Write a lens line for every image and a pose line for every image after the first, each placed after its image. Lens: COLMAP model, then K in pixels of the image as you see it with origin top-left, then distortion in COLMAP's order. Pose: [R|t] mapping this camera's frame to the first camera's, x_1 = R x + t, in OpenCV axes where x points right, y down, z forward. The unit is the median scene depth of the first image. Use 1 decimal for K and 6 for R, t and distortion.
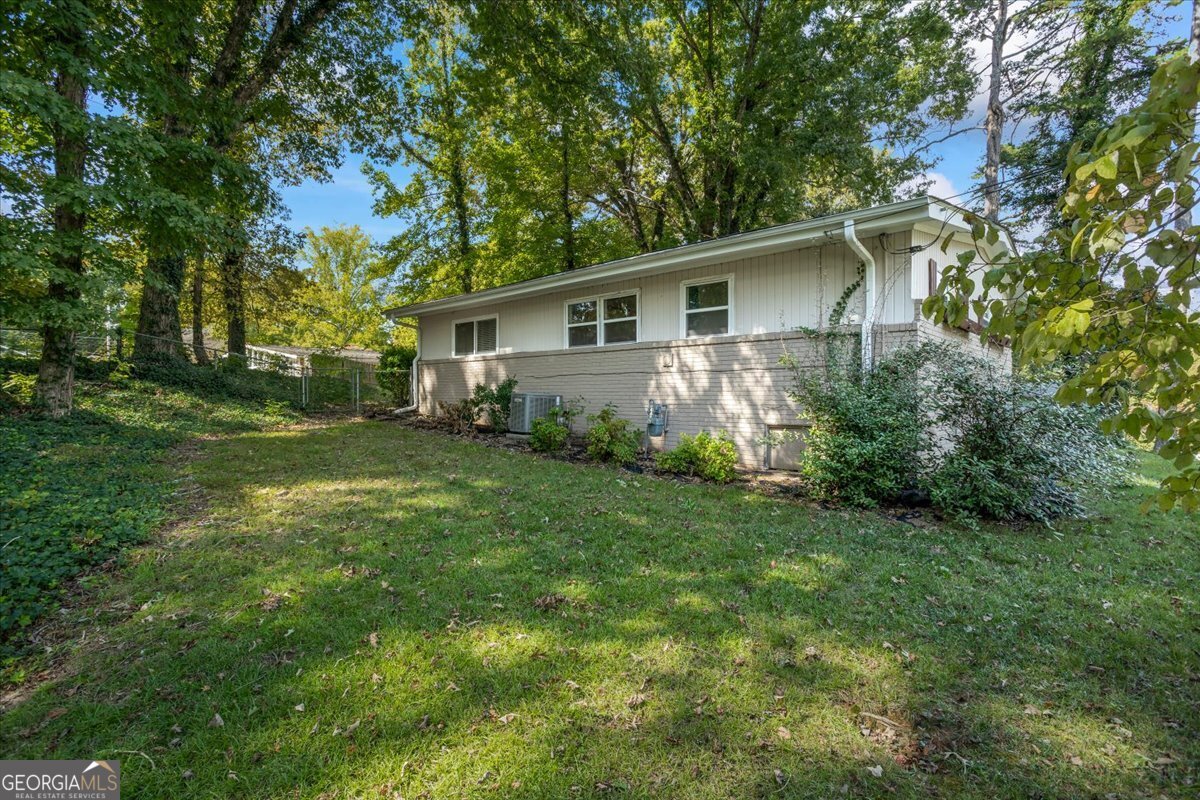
lens RADIAL K [[576.7, 0, 600.0], [0, 576.7, 400.0], [0, 0, 1]] dist [-0.060735, 0.042994]
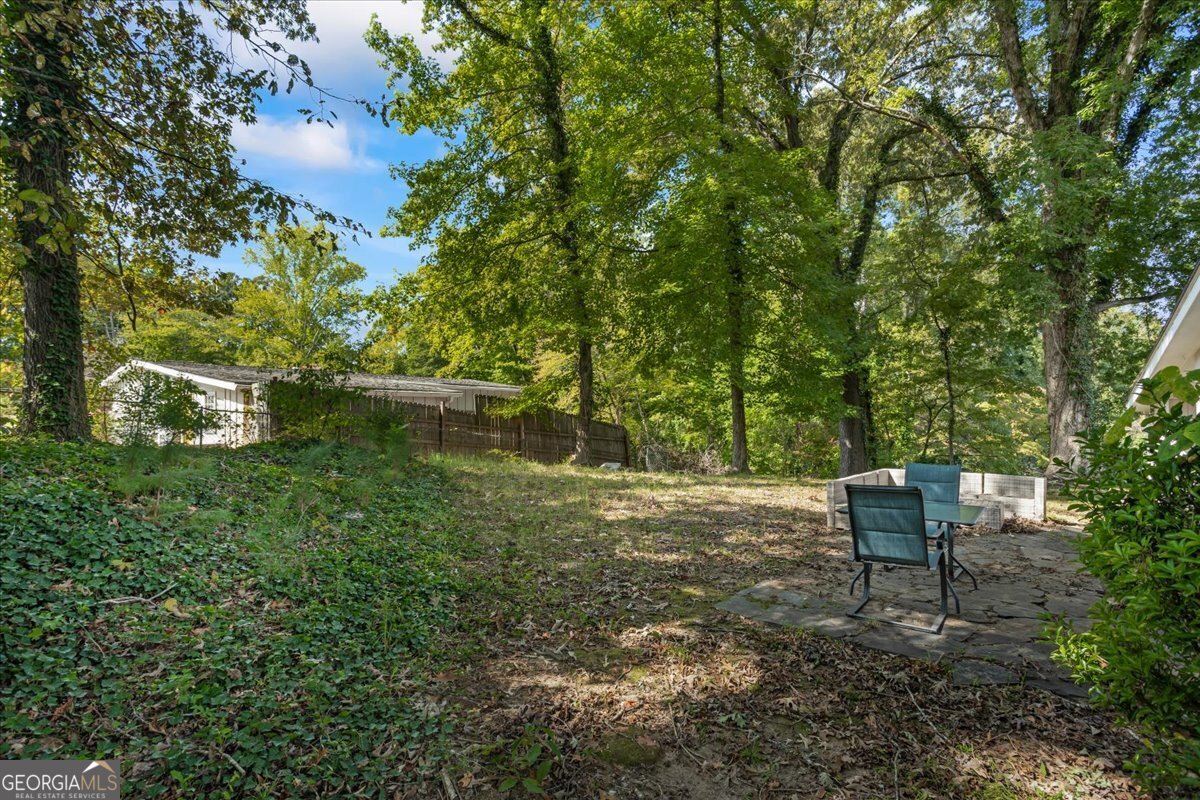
lens RADIAL K [[576.7, 0, 600.0], [0, 576.7, 400.0], [0, 0, 1]] dist [-0.060735, 0.042994]
pose [[0.997471, -0.004030, 0.070953, -0.223704], [0.006675, 0.999290, -0.037076, -0.038242], [-0.070754, 0.037456, 0.996790, 0.431076]]
